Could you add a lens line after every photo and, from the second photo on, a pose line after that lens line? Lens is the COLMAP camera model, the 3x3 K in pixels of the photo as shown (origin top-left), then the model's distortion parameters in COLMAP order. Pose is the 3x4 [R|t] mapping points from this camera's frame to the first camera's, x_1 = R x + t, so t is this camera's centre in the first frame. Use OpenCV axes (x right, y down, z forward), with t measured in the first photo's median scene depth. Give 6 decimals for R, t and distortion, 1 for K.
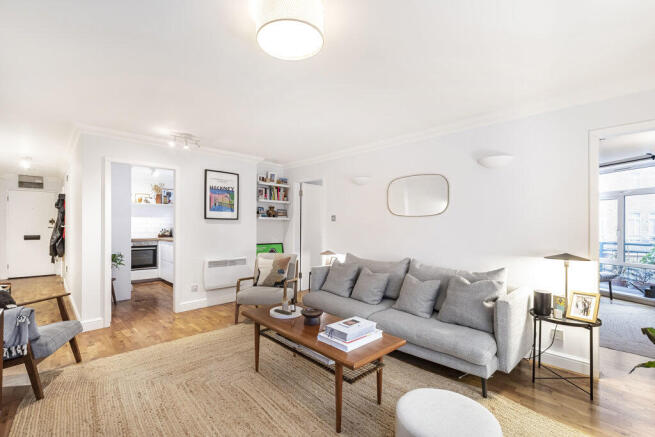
lens RADIAL K [[289.2, 0, 325.0], [0, 289.2, 219.5], [0, 0, 1]] dist [0.001858, 0.000337]
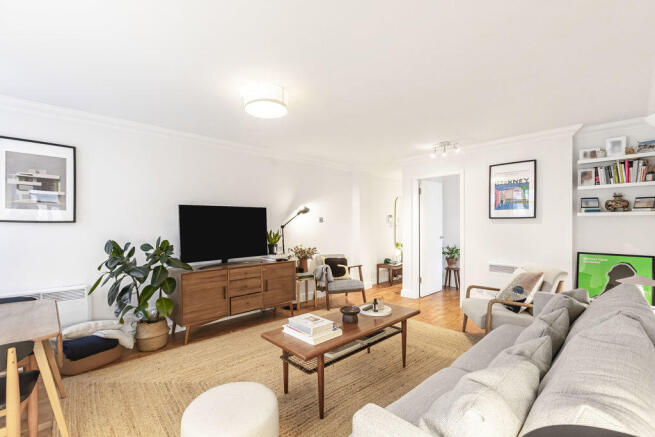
lens RADIAL K [[289.2, 0, 325.0], [0, 289.2, 219.5], [0, 0, 1]] dist [0.001858, 0.000337]
pose [[-0.006616, -0.014771, -0.999869, 0.574690], [0.029529, 0.999452, -0.014961, -0.001145], [0.999542, -0.029624, -0.006176, 0.514870]]
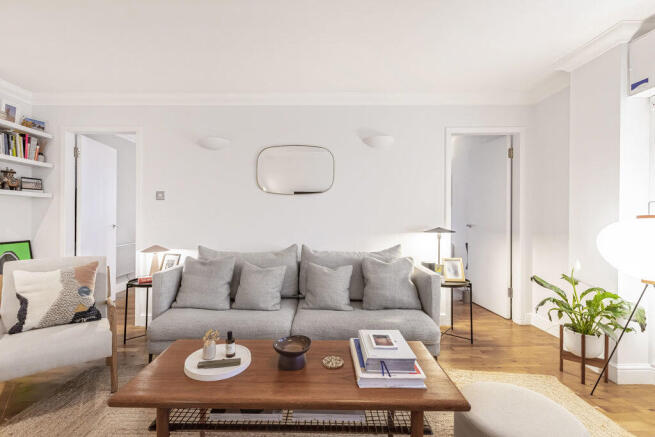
lens RADIAL K [[302.5, 0, 328.2], [0, 302.5, 211.8], [0, 0, 1]] dist [0.001082, 0.000000]
pose [[0.691927, -0.003064, 0.721961, -0.238108], [-0.006786, 0.999919, 0.010748, 0.027001], [-0.721936, -0.012336, 0.691850, 0.296967]]
